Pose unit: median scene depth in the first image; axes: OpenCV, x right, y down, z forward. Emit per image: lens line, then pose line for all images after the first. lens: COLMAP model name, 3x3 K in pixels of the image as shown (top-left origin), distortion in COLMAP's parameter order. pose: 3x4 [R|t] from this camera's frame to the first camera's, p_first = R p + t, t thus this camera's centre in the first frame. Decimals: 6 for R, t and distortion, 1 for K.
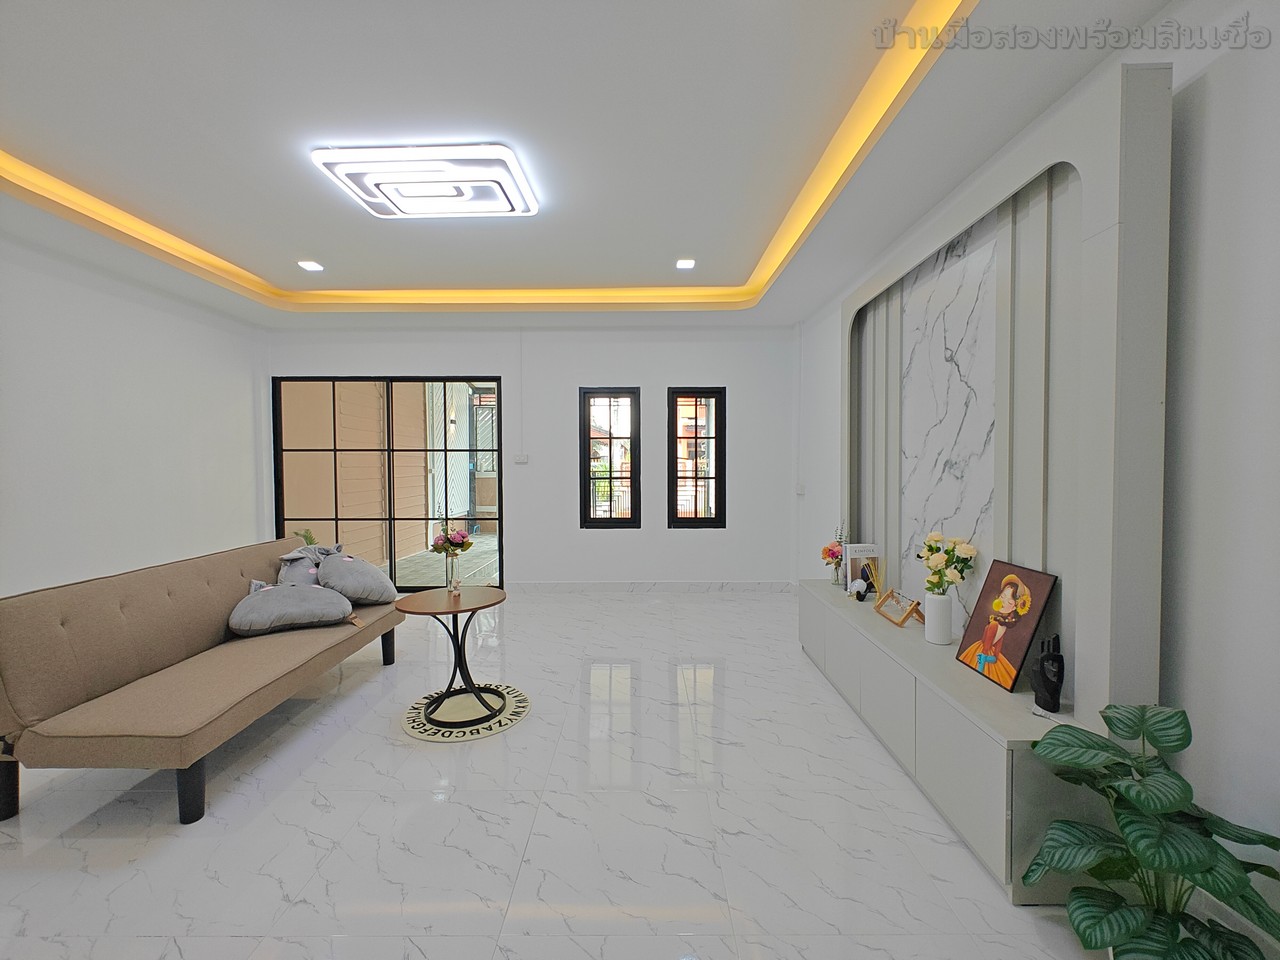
lens RADIAL K [[533.3, 0, 645.4], [0, 533.3, 482.4], [0, 0, 1]] dist [-0.002697, 0.000234]
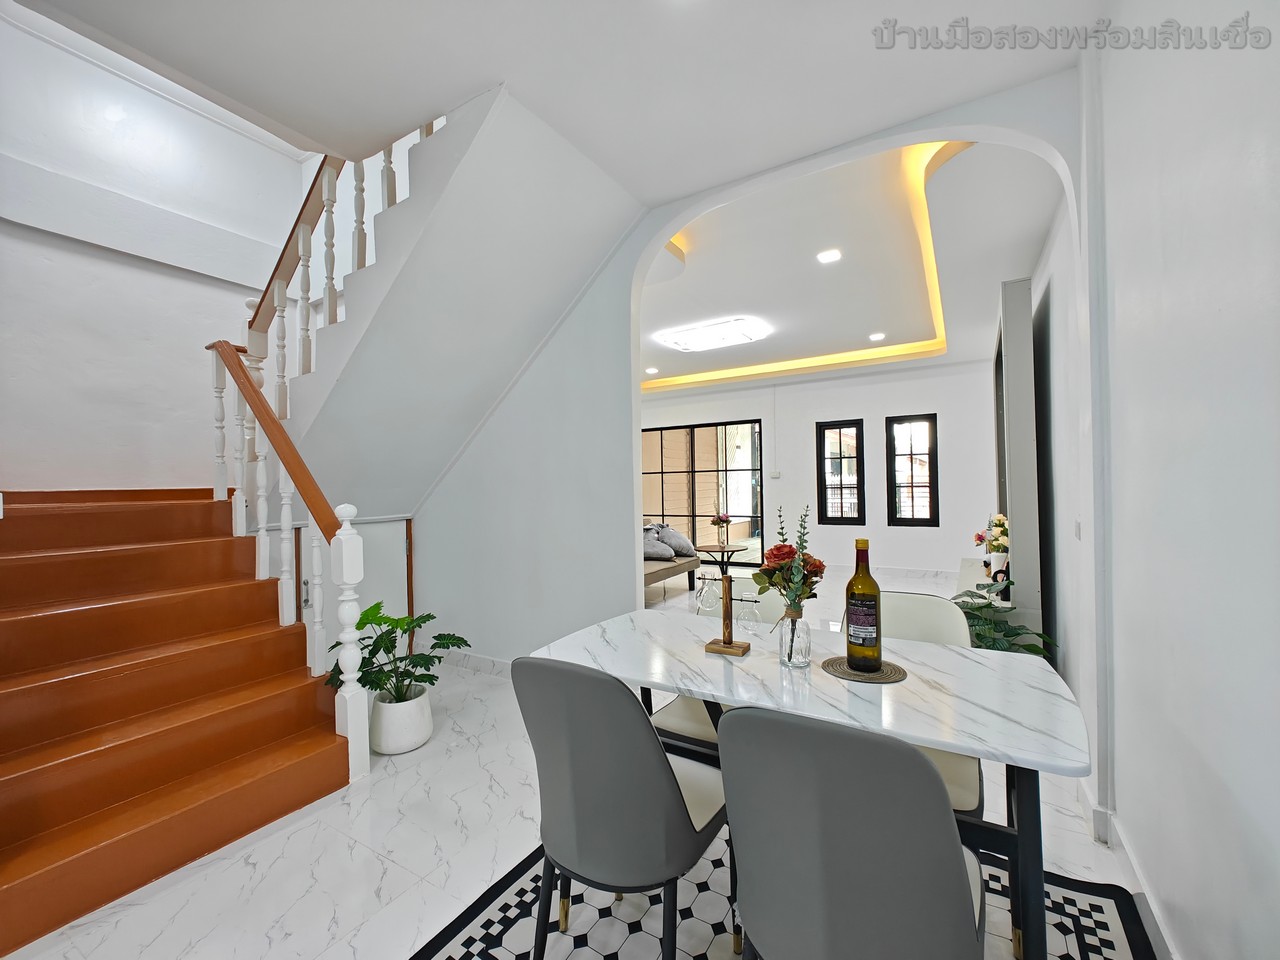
lens RADIAL K [[533.3, 0, 637.5], [0, 533.3, 485.1], [0, 0, 1]] dist [-0.002697, 0.000234]
pose [[0.850281, -0.015019, -0.526115, 0.250323], [0.001797, 0.999670, -0.025633, 0.023314], [0.526326, 0.020849, 0.850027, -0.504378]]
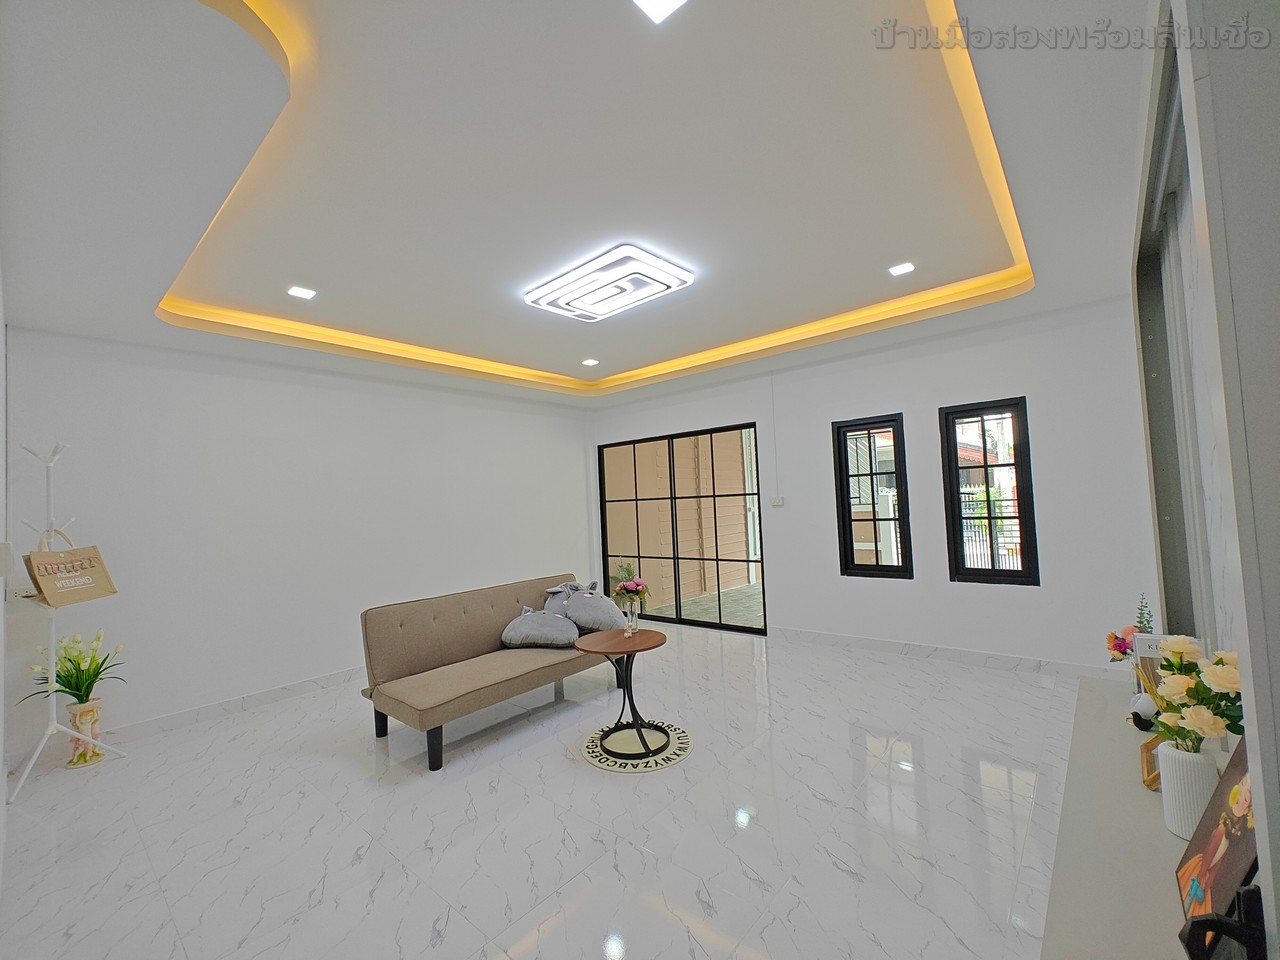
lens RADIAL K [[533.3, 0, 637.4], [0, 533.3, 483.5], [0, 0, 1]] dist [-0.002697, 0.000234]
pose [[0.756909, -0.056992, -0.651030, 0.262028], [0.022111, 0.997853, -0.061646, -0.027153], [0.653146, 0.032265, 0.756544, 0.093276]]
